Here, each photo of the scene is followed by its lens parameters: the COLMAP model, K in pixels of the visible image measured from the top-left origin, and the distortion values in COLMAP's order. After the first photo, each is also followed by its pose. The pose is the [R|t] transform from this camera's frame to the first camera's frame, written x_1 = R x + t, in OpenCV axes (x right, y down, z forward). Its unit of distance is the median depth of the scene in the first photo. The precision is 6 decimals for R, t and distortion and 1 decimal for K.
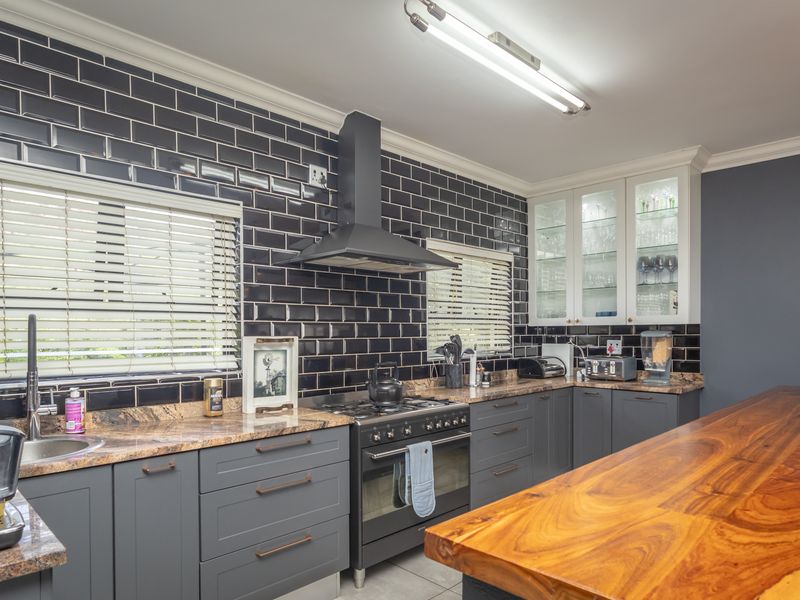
lens RADIAL K [[491.4, 0, 400.2], [0, 491.4, 335.7], [0, 0, 1]] dist [-0.002471, -0.000166]
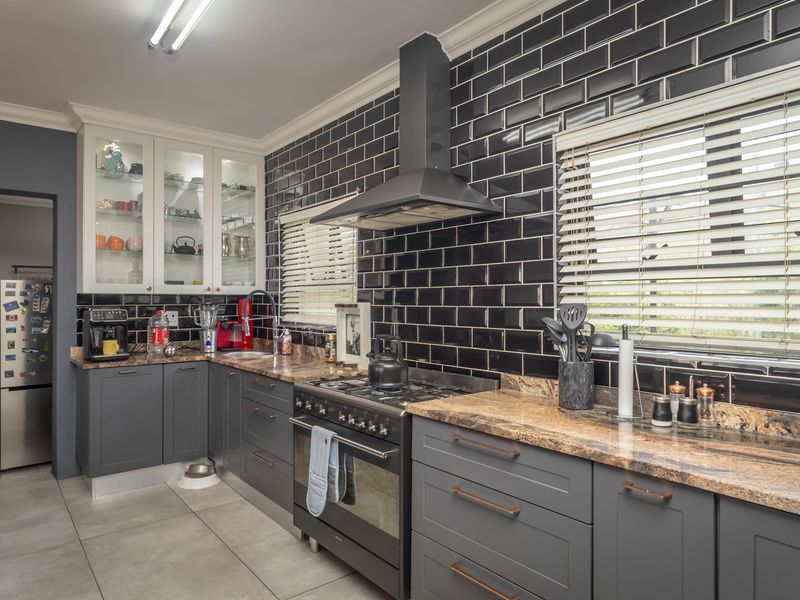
lens RADIAL K [[498.0, 0, 393.5], [0, 498.0, 299.2], [0, 0, 1]] dist [0.000724, 0.000589]
pose [[-0.082024, 0.006185, -0.996611, 0.882194], [-0.002950, 0.999975, 0.006449, -0.014576], [0.996626, 0.003469, -0.082004, 1.172146]]
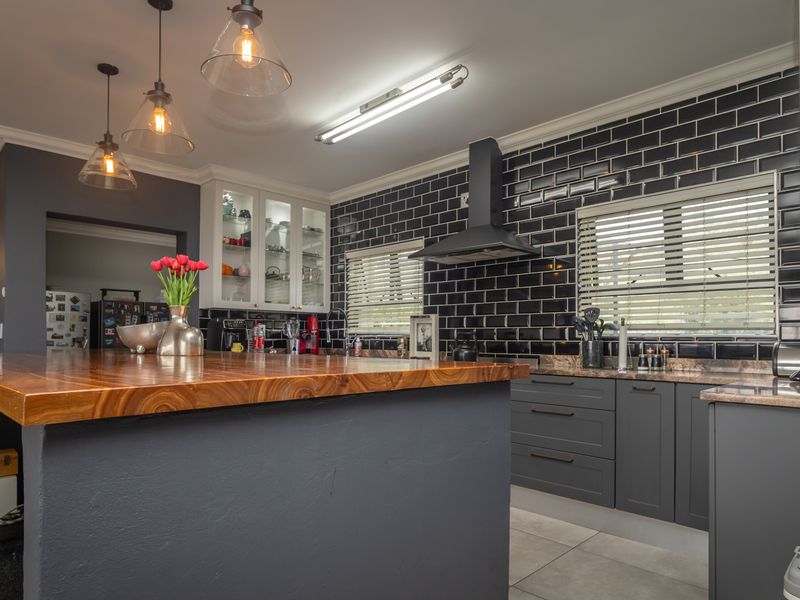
lens RADIAL K [[491.4, 0, 400.2], [0, 491.4, 335.7], [0, 0, 1]] dist [-0.002471, -0.000166]
pose [[0.032420, 0.004181, -0.999466, 1.360882], [-0.008257, 0.999958, 0.003916, 0.064557], [0.999440, 0.008126, 0.032453, 0.853522]]
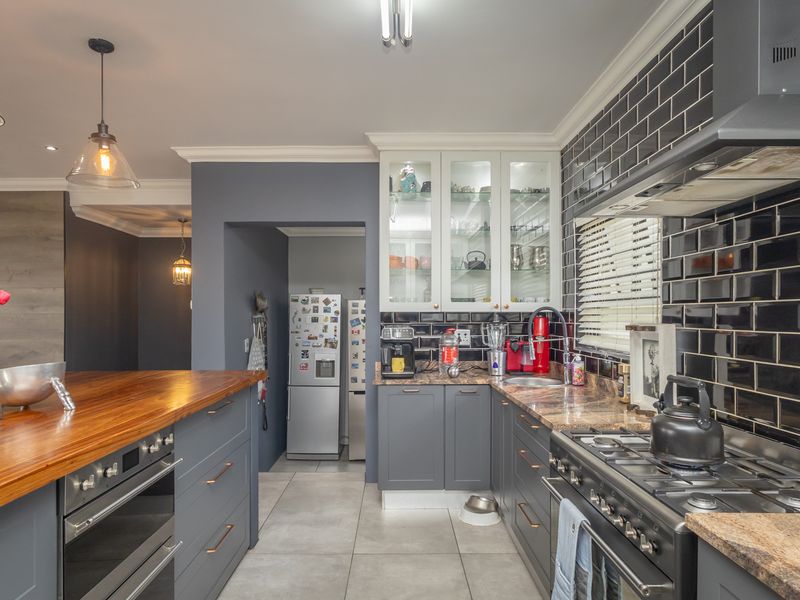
lens RADIAL K [[491.7, 0, 413.3], [0, 491.7, 313.8], [0, 0, 1]] dist [-0.000568, 0.001359]
pose [[-0.670818, 0.006688, -0.741592, 0.599373], [0.003944, 0.999977, 0.005451, -0.021026], [0.741611, 0.000732, -0.670829, 1.235348]]
